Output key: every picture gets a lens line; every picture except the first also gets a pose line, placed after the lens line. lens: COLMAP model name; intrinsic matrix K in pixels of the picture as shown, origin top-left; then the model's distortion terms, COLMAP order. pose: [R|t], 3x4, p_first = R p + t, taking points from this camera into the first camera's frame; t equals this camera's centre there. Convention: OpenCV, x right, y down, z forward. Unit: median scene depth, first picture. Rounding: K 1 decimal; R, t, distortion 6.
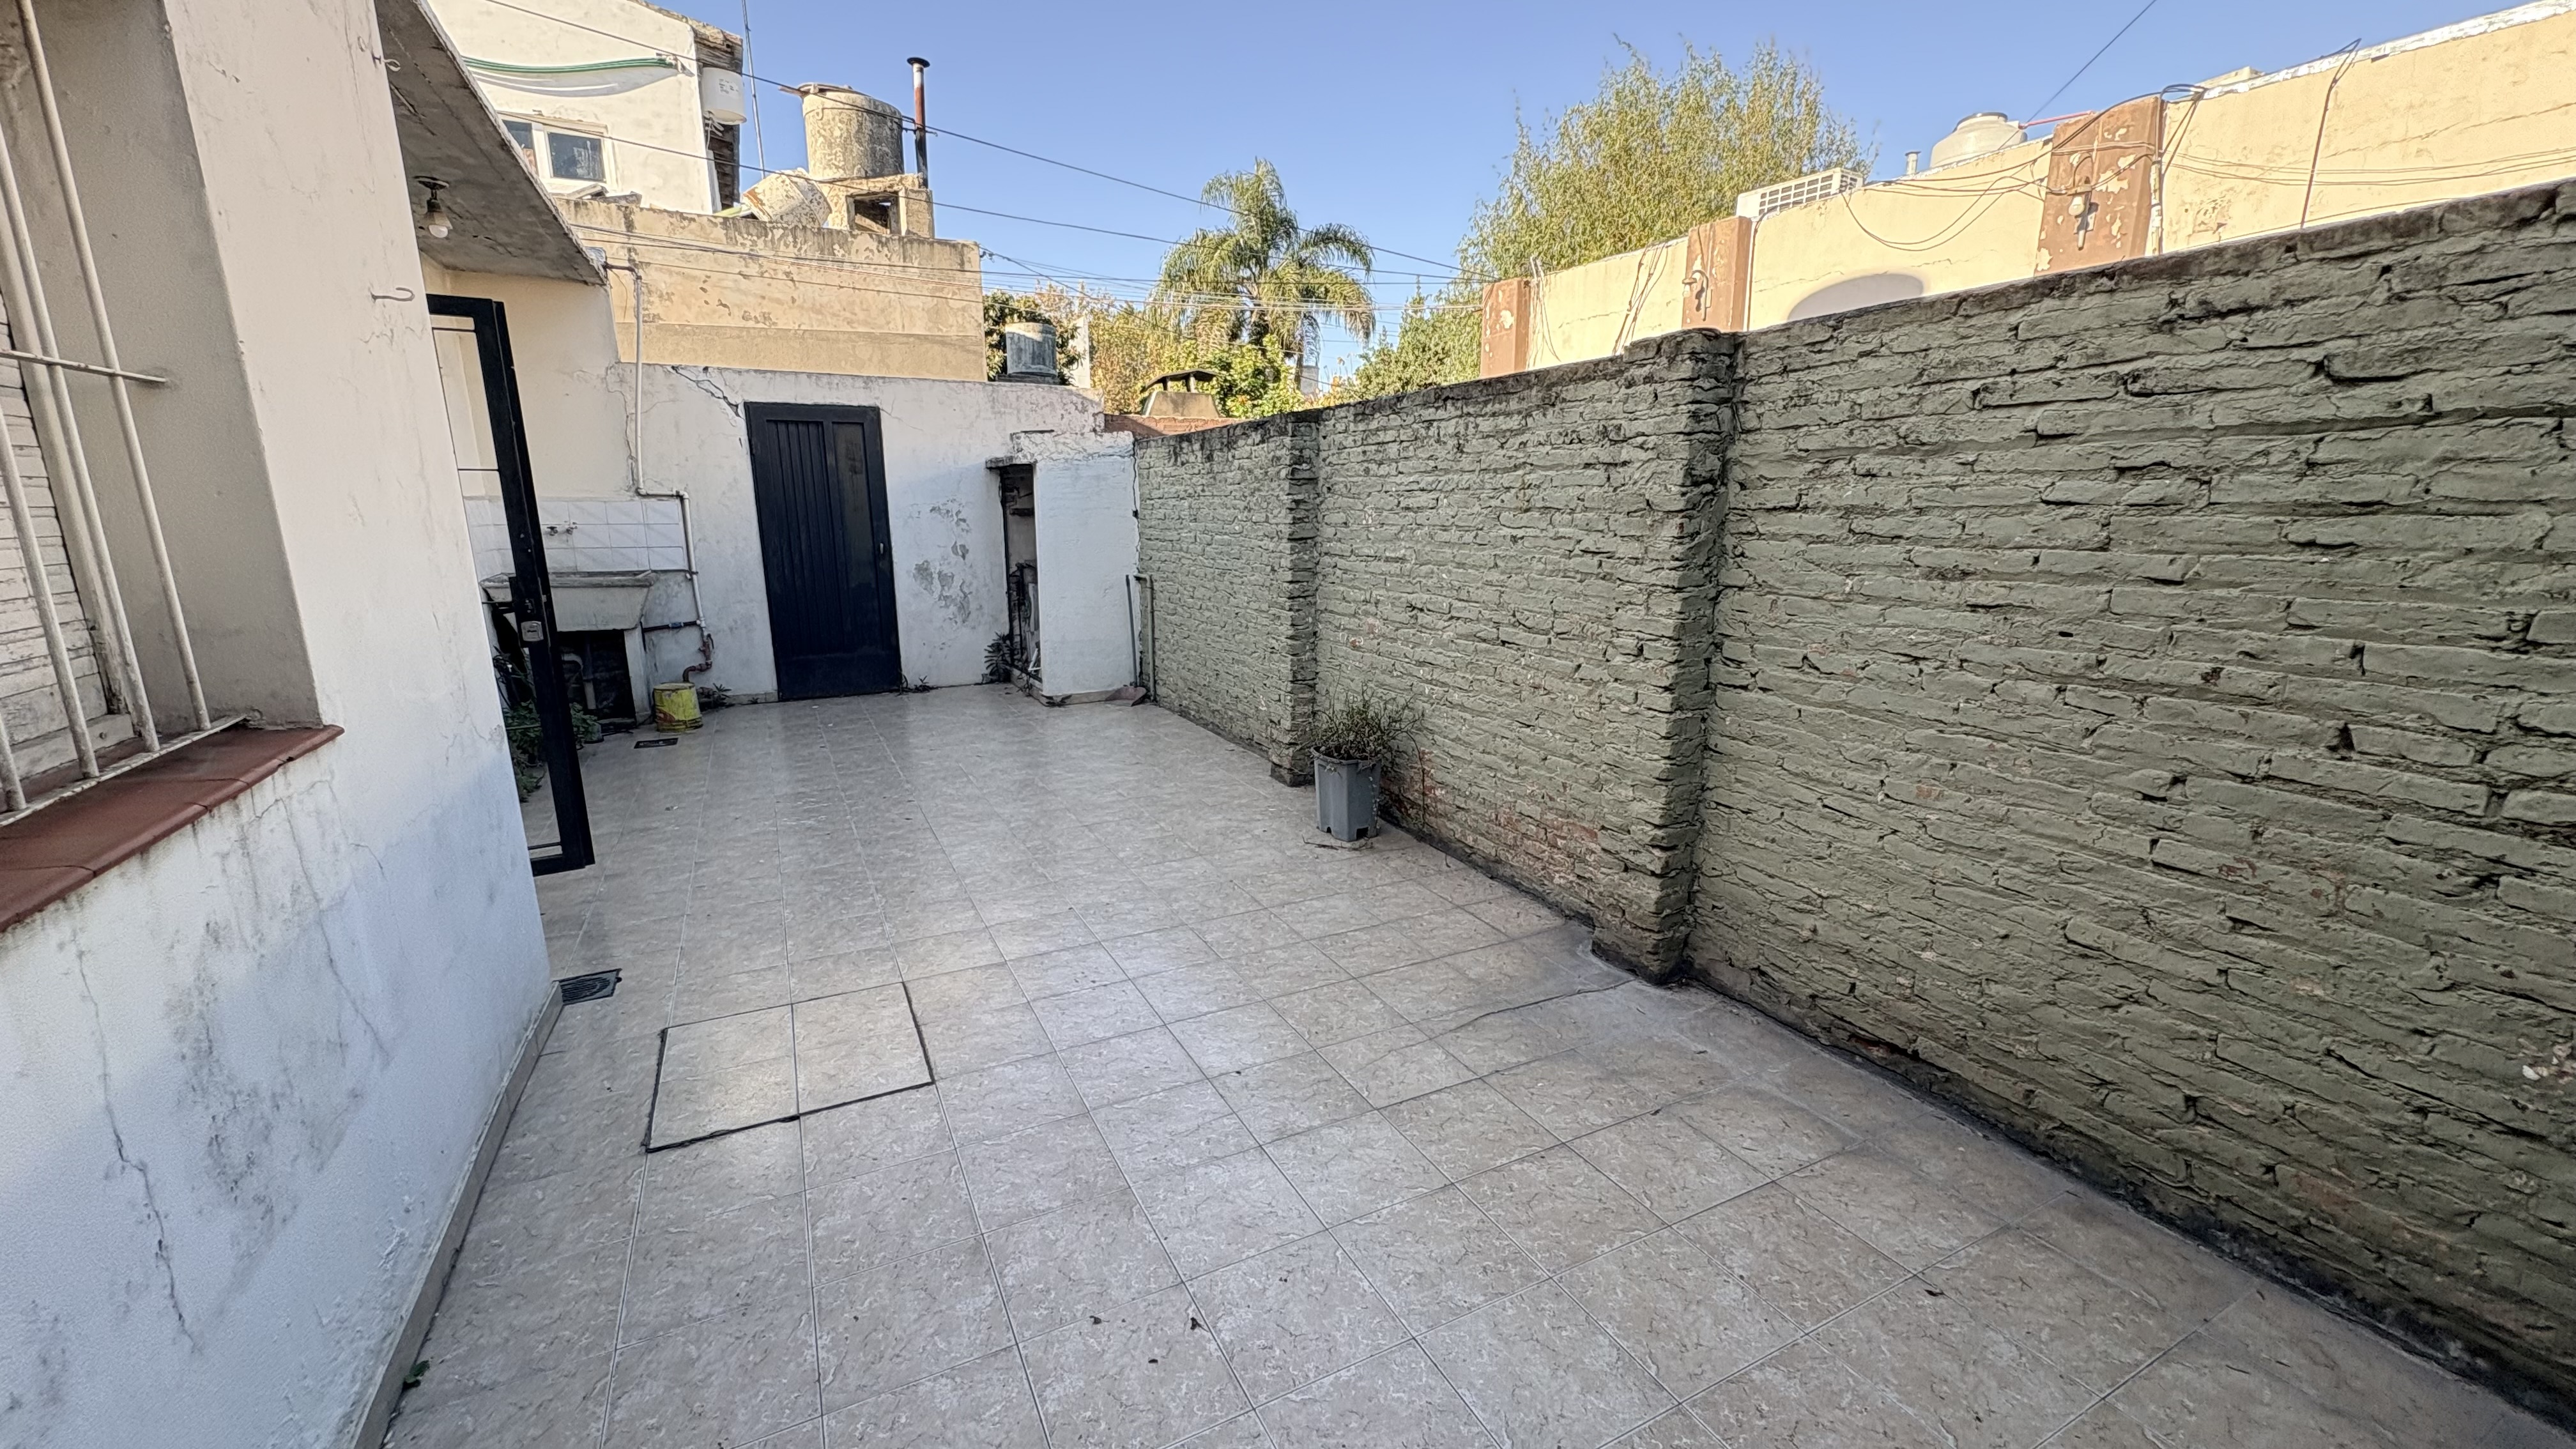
lens RADIAL K [[1022.2, 0, 1289.0], [0, 1022.2, 720.7], [0, 0, 1]] dist [0.000891, 0.000419]
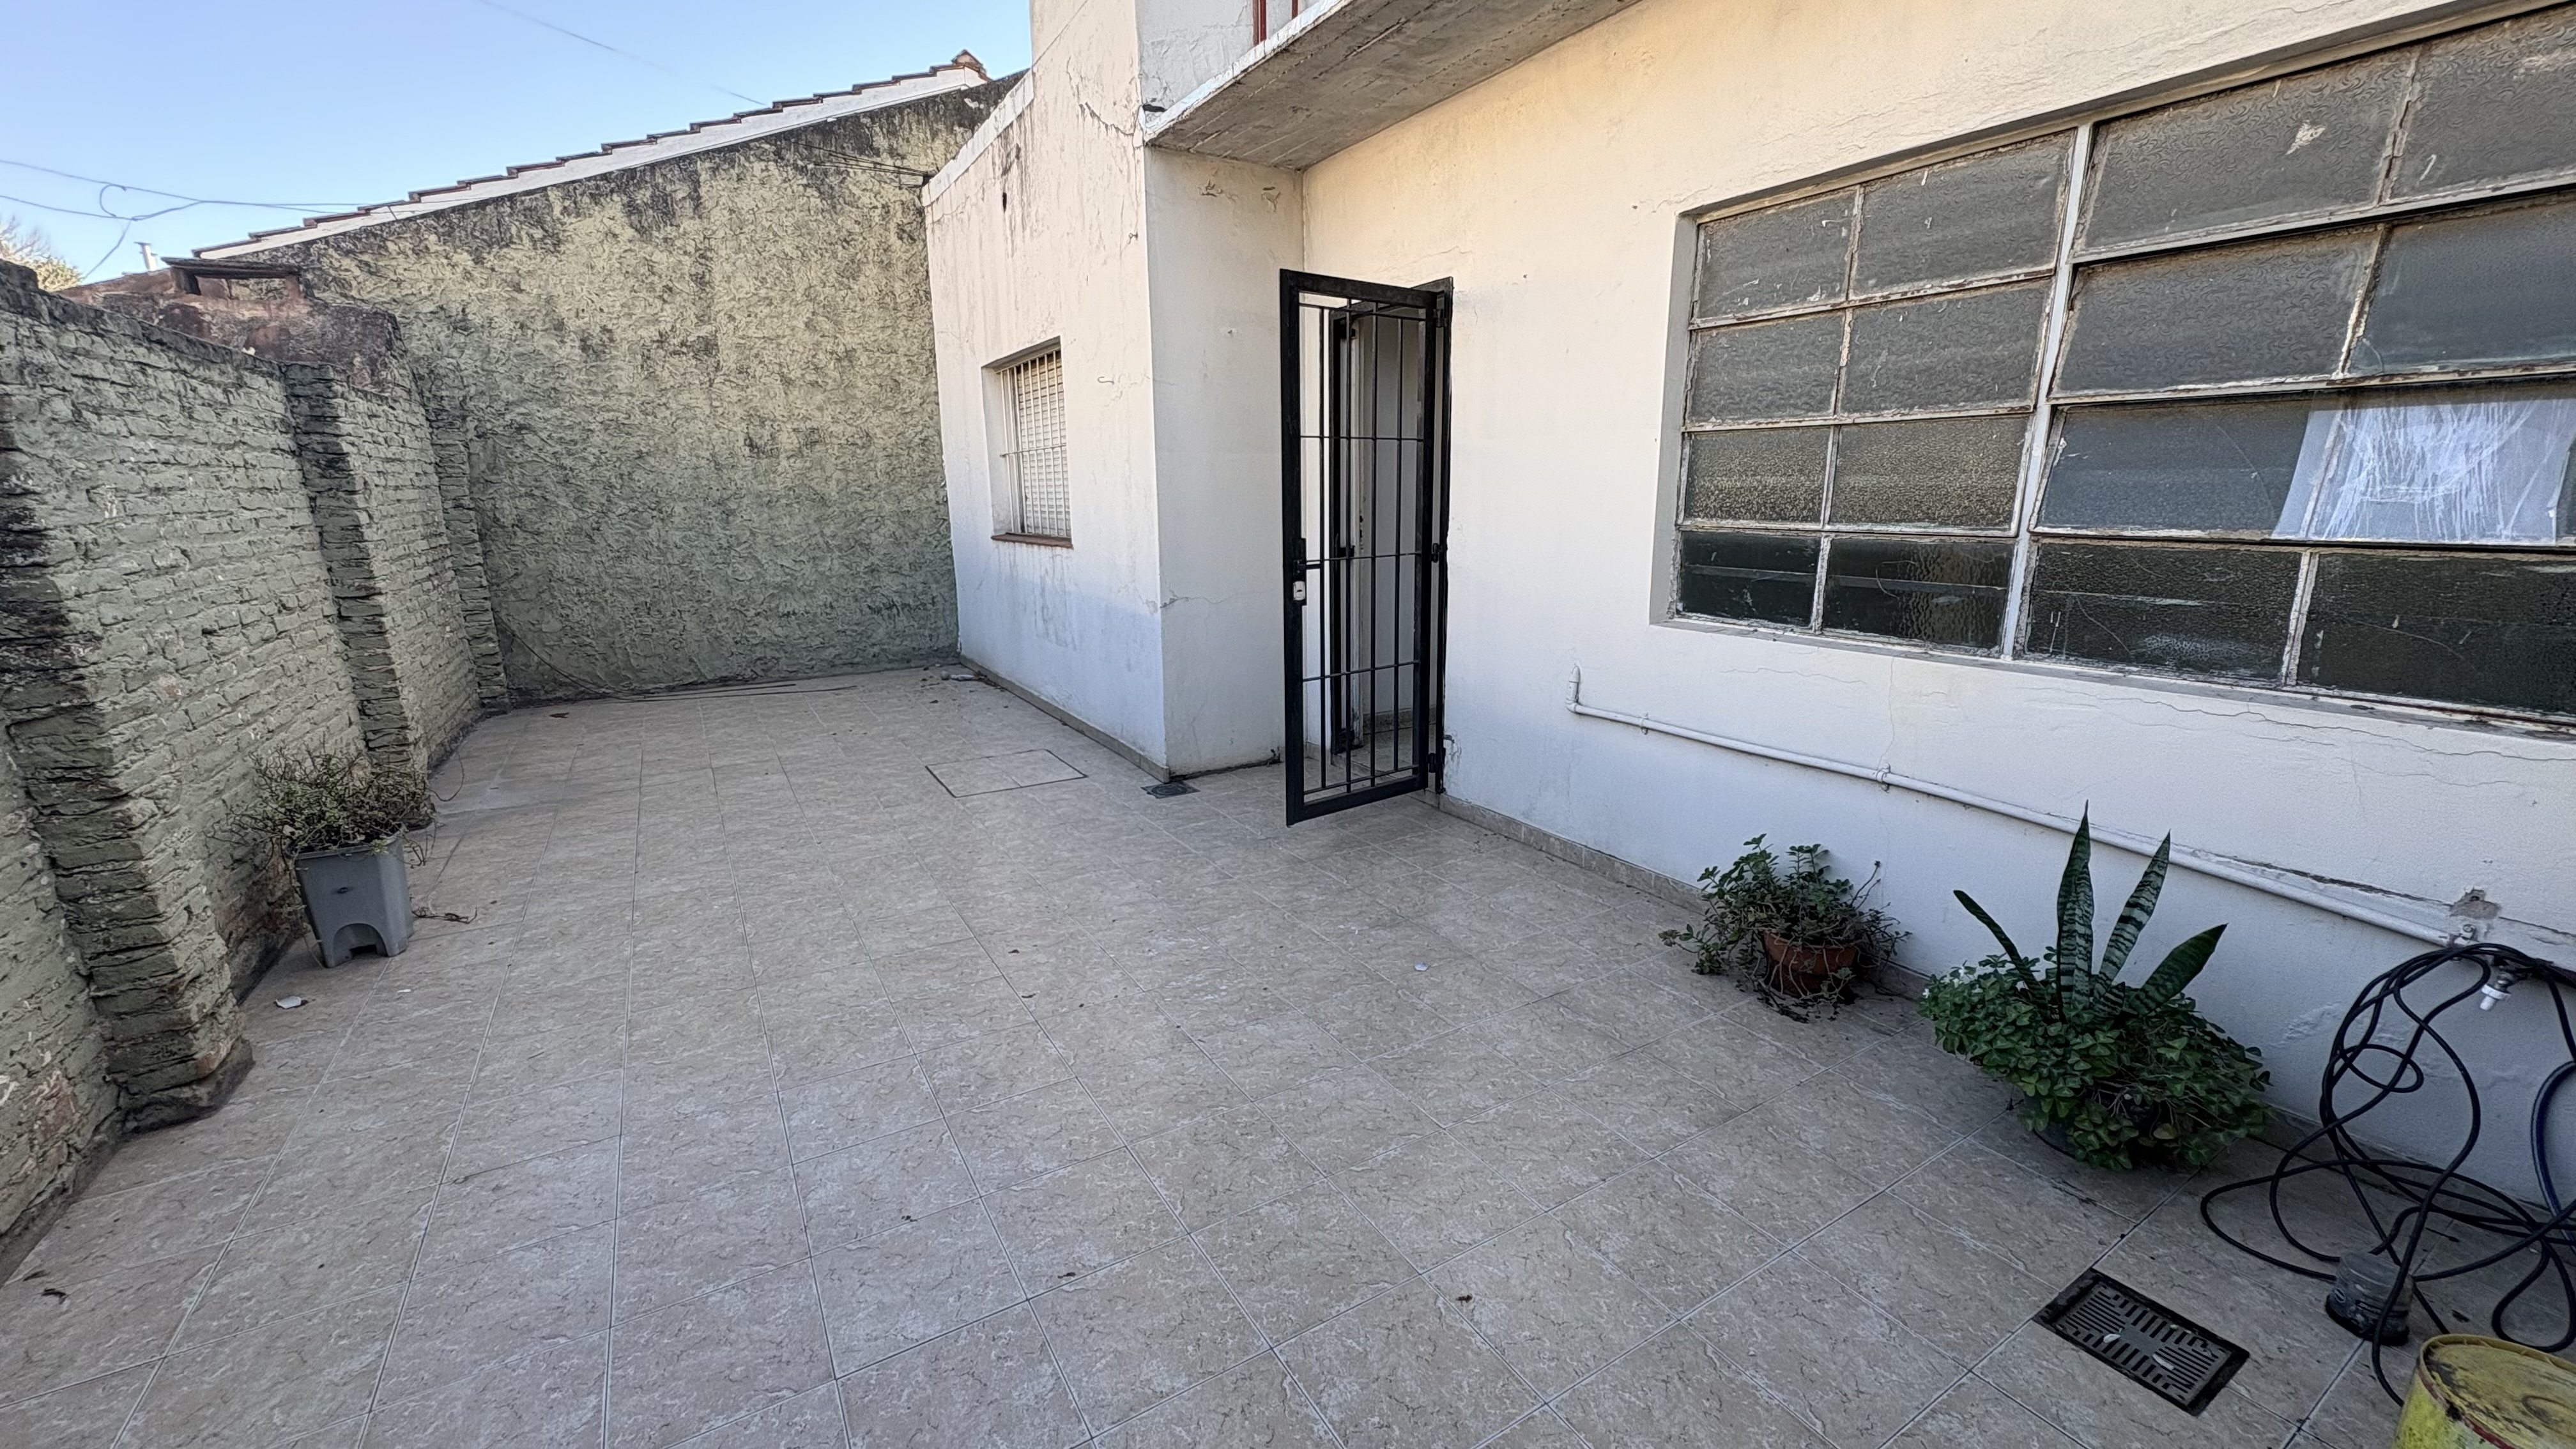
lens RADIAL K [[1022.2, 0, 1289.0], [0, 1022.2, 720.7], [0, 0, 1]] dist [0.000891, 0.000419]
pose [[-0.997652, 0.030962, -0.061087, -0.467356], [0.002073, 0.905214, 0.424952, -0.289138], [0.068454, 0.423827, -0.903153, 1.406311]]
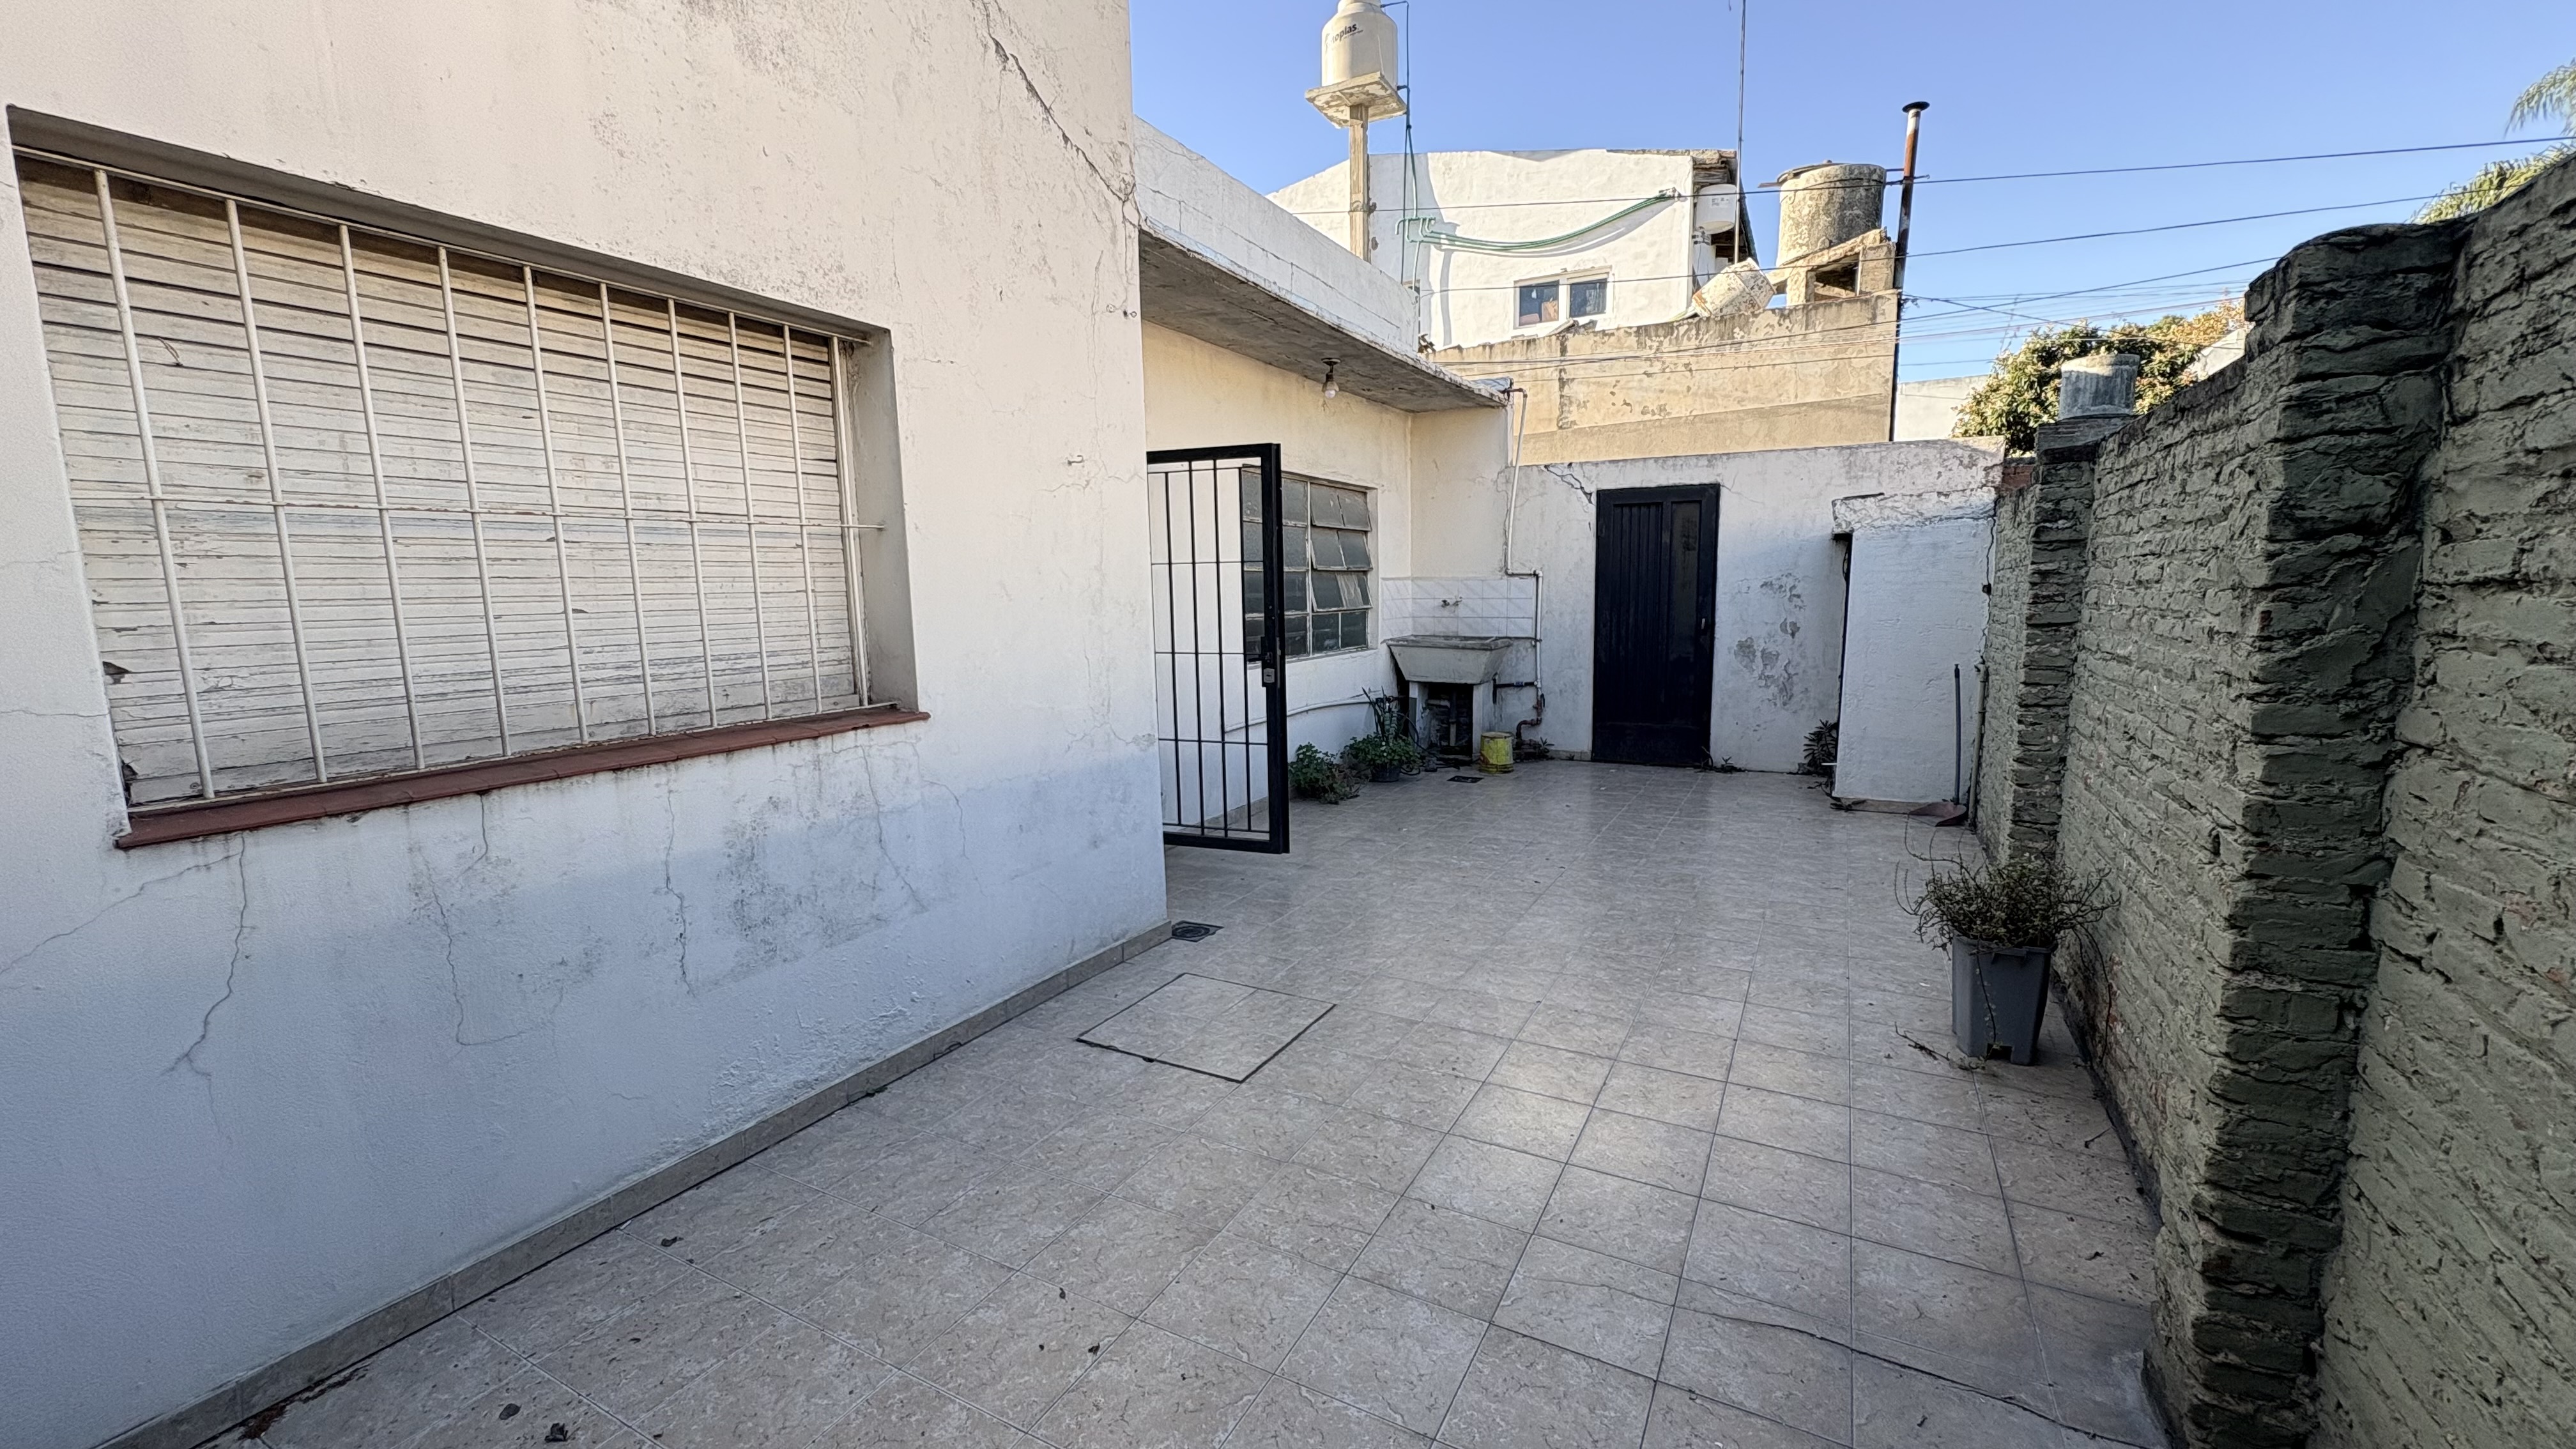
lens RADIAL K [[1022.2, 0, 1289.0], [0, 1022.2, 720.7], [0, 0, 1]] dist [0.000891, 0.000419]
pose [[0.564682, 0.103607, -0.818779, 0.288865], [-0.160730, 0.986899, 0.014031, -0.035604], [0.809506, 0.123680, 0.573937, 0.165778]]
